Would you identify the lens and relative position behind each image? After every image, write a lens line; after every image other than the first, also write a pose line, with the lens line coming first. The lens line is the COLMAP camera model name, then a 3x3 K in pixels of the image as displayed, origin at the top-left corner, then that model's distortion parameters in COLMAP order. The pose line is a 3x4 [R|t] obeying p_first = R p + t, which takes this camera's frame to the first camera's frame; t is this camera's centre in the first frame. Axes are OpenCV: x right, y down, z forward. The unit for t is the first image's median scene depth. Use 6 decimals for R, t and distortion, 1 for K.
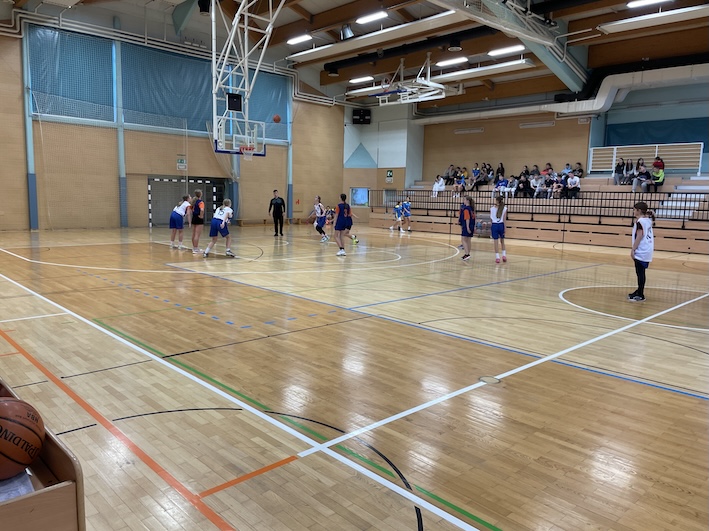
lens RADIAL K [[536.2, 0, 346.6], [0, 536.2, 264.1], [0, 0, 1]] dist [0.087437, -0.122147]
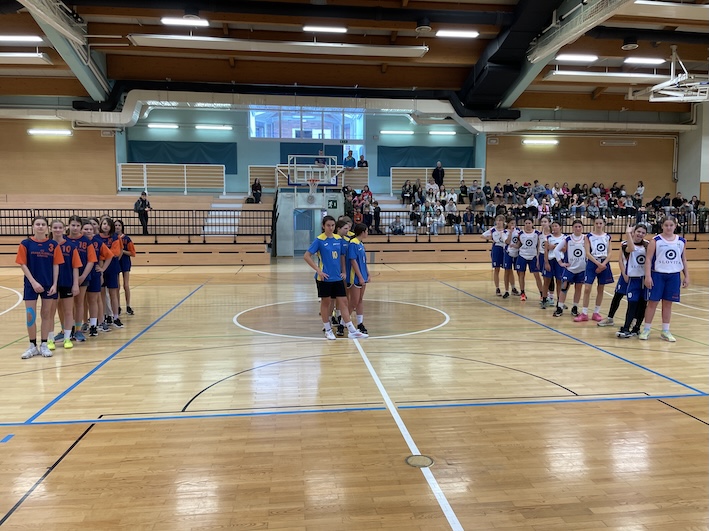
lens RADIAL K [[536.2, 0, 354.2], [0, 536.2, 259.9], [0, 0, 1]] dist [0.087437, -0.122147]
pose [[0.590545, -0.083677, 0.802655, -0.088570], [0.115137, 0.993171, 0.018827, -0.021014], [-0.798749, 0.081297, 0.596147, 0.144293]]
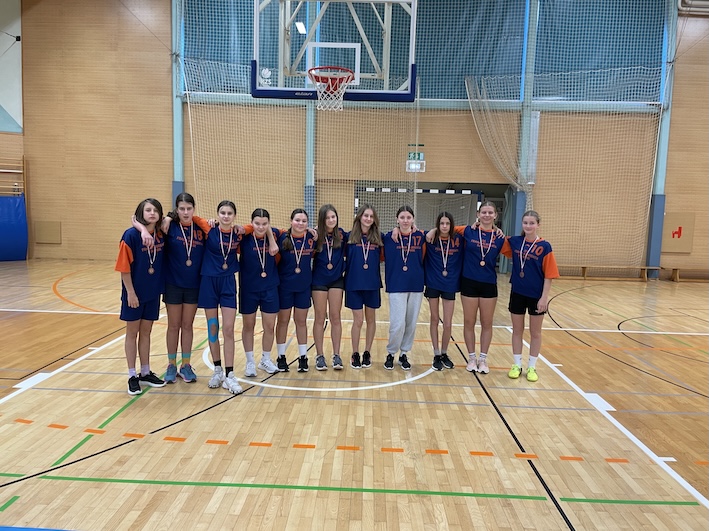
lens RADIAL K [[536.2, 0, 353.0], [0, 536.2, 263.4], [0, 0, 1]] dist [0.087437, -0.122147]
pose [[0.704700, 0.072487, -0.705793, 0.061470], [-0.104382, 0.994535, -0.002078, -0.082238], [0.701785, 0.075136, 0.708415, 0.655758]]
